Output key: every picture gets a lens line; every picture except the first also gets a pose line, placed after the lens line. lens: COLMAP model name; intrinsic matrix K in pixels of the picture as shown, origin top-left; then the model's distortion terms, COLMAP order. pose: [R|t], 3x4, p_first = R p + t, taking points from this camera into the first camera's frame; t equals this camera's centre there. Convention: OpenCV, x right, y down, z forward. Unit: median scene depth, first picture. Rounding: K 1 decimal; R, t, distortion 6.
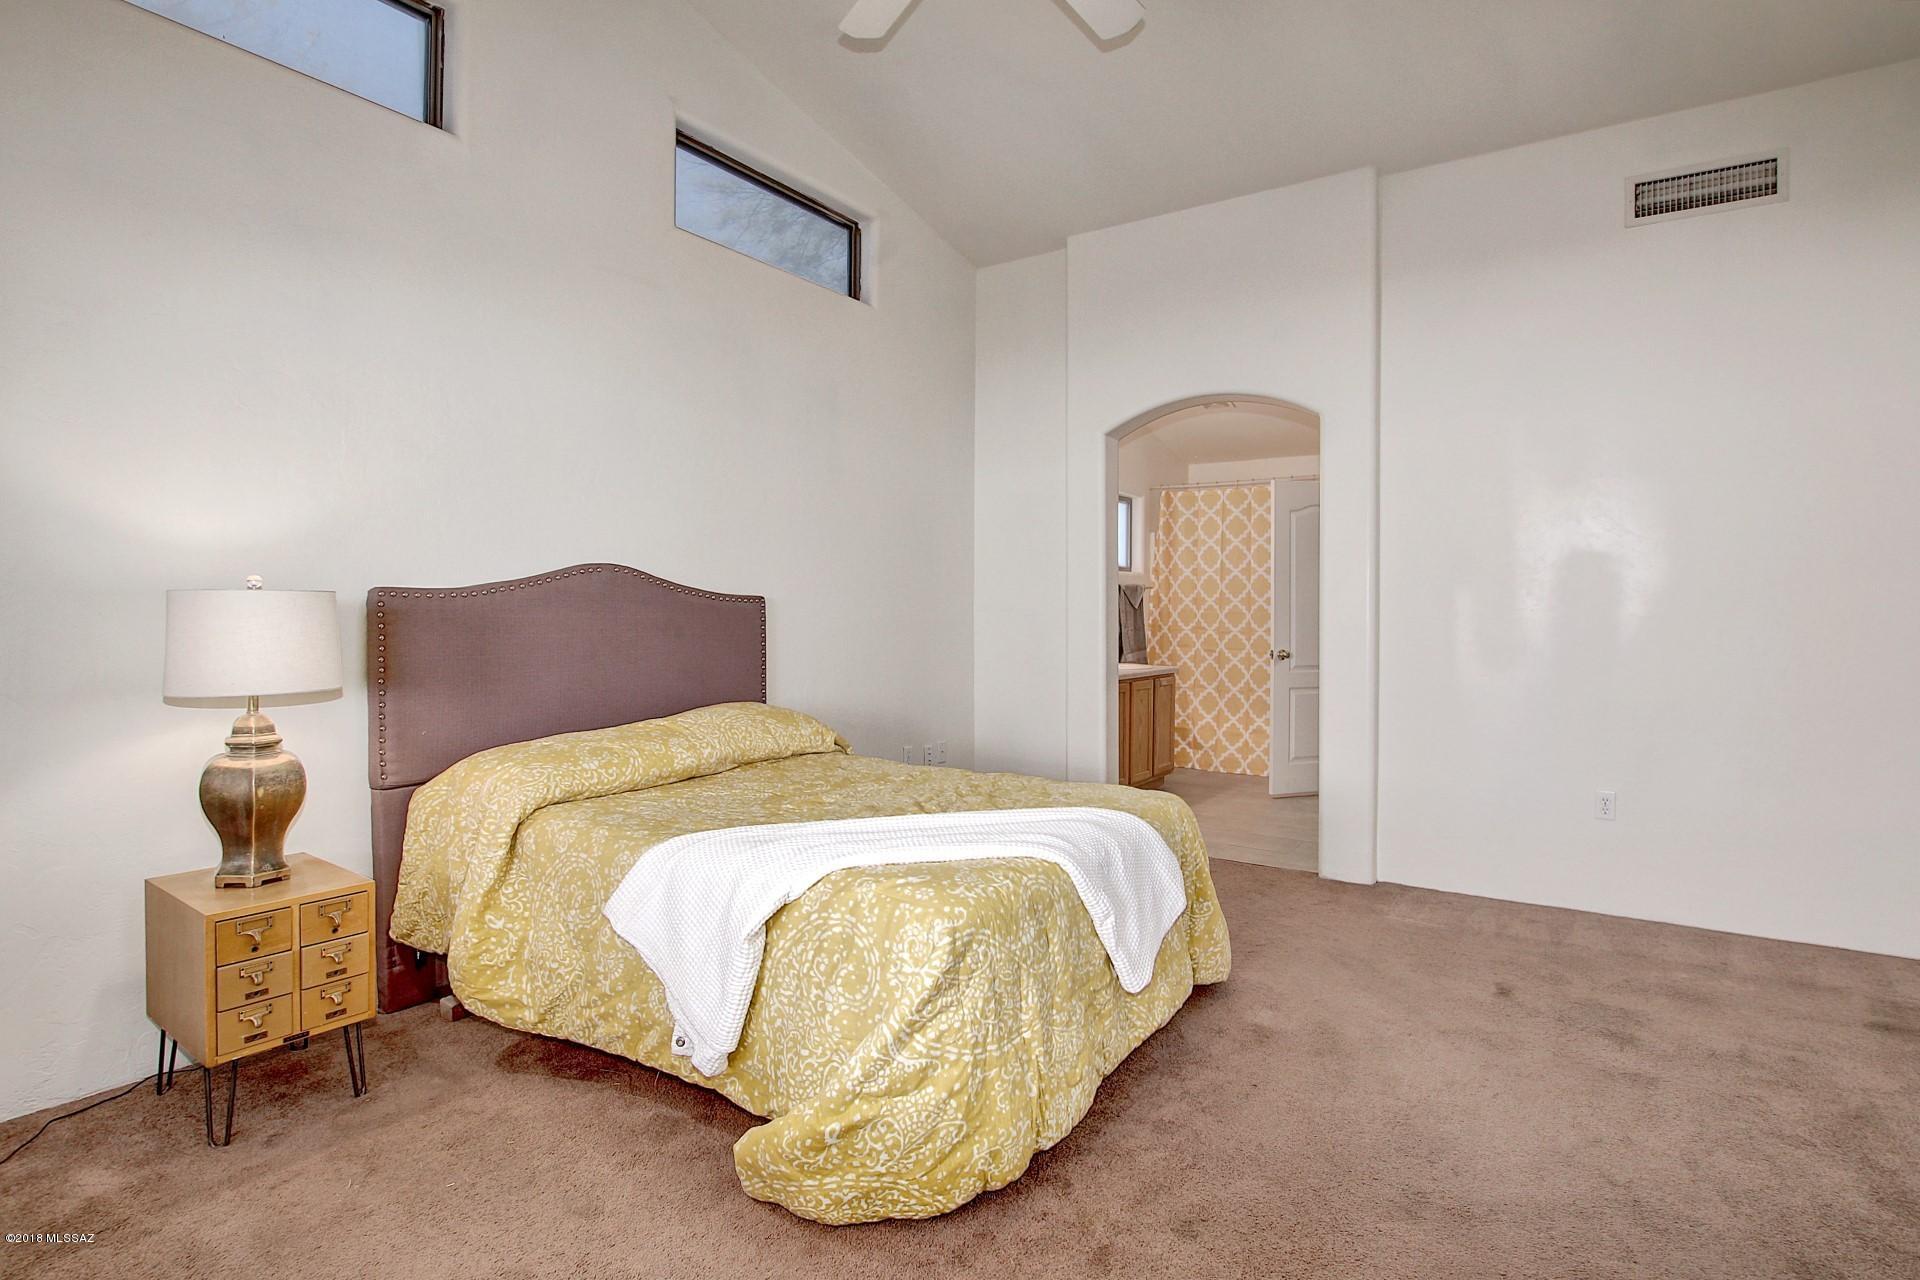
lens RADIAL K [[944.2, 0, 954.5], [0, 944.2, 620.0], [0, 0, 1]] dist [-0.028749, 0.000019]
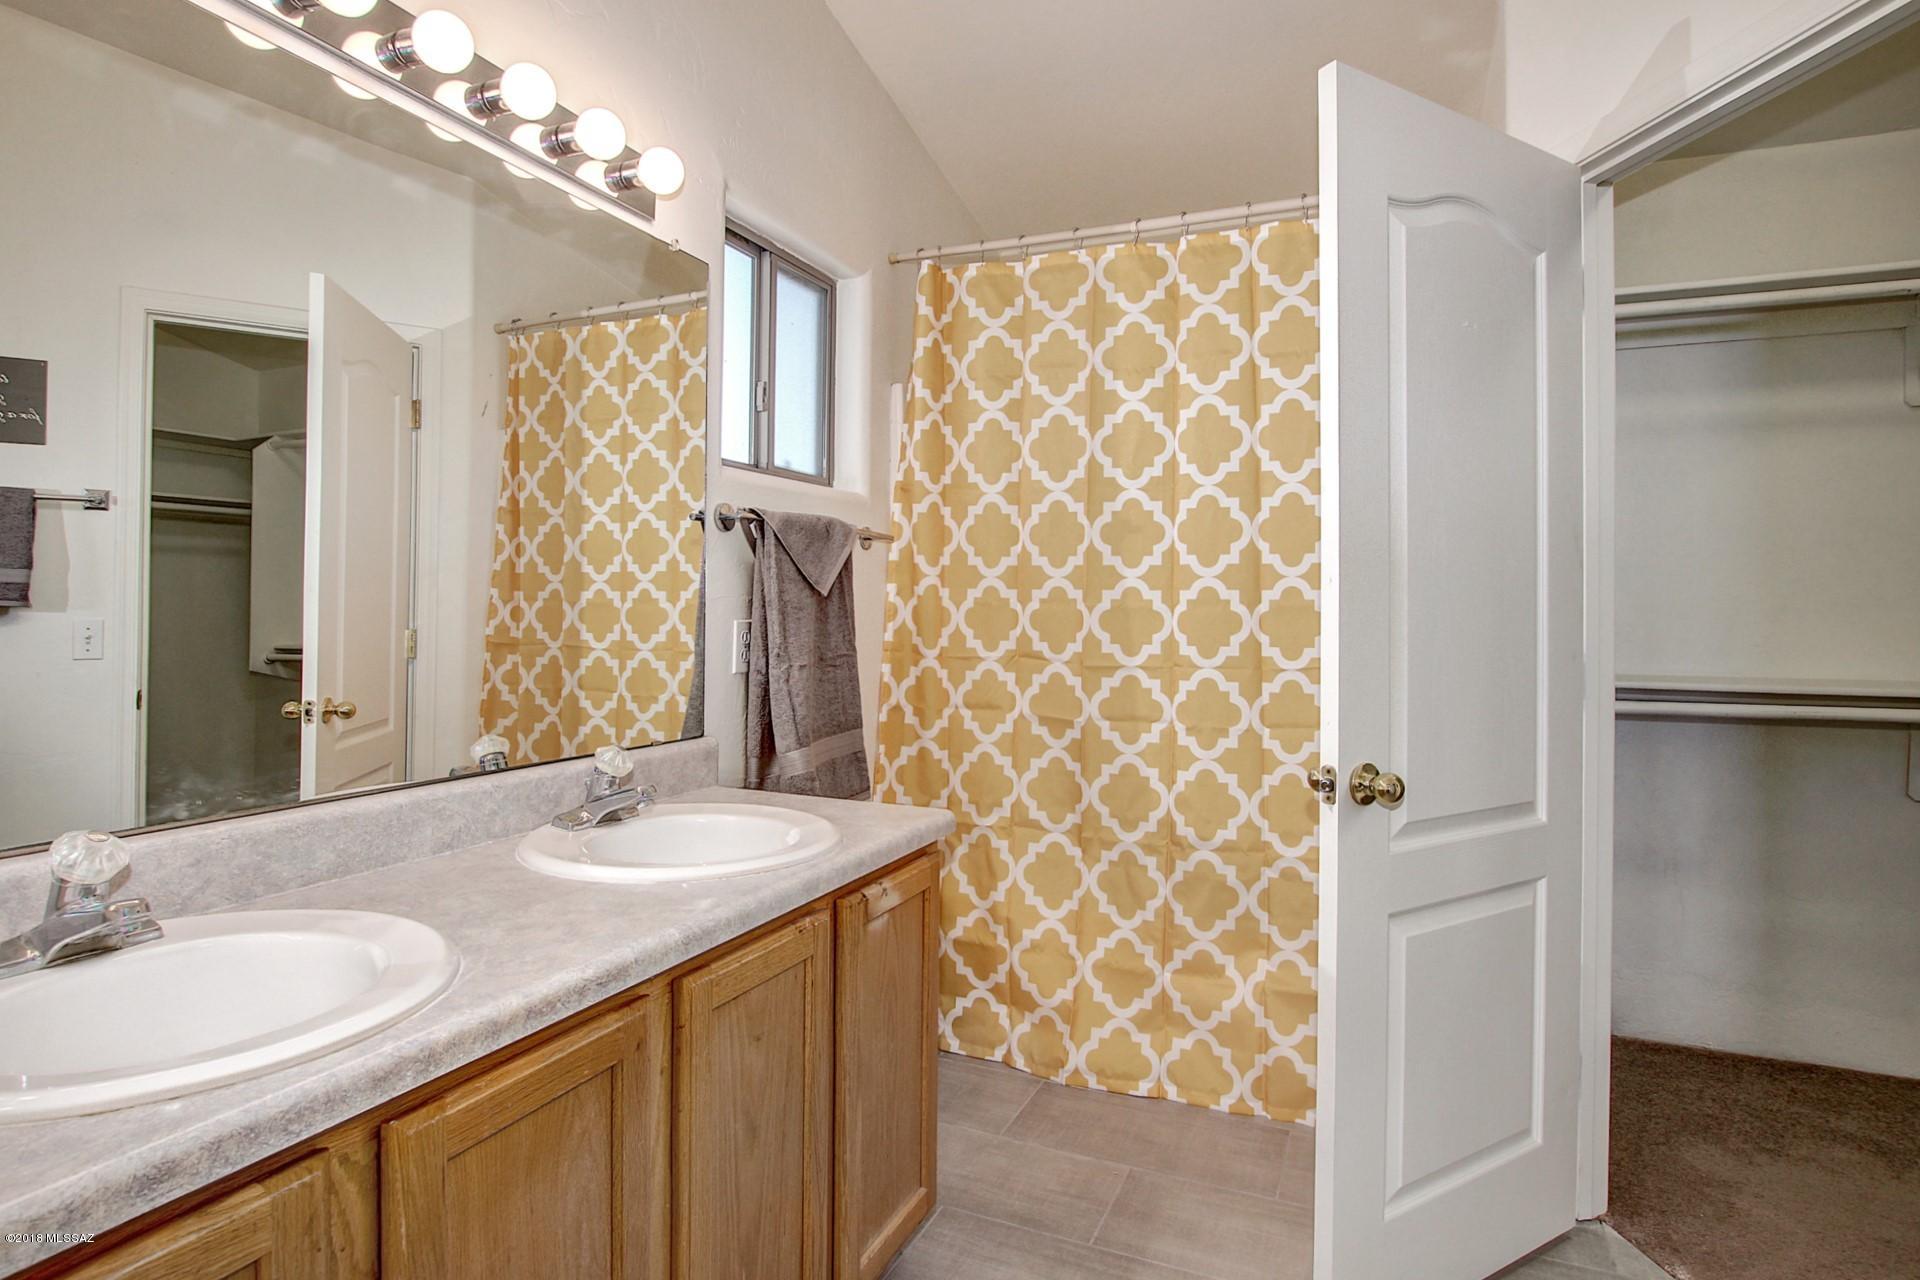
lens RADIAL K [[944.2, 0, 954.5], [0, 944.2, 620.0], [0, 0, 1]] dist [-0.028749, 0.000019]
pose [[0.980105, -0.000415, 0.198480, 0.166831], [-0.000431, 0.999991, 0.004216, -0.005912], [-0.198480, -0.004217, 0.980096, 0.671834]]
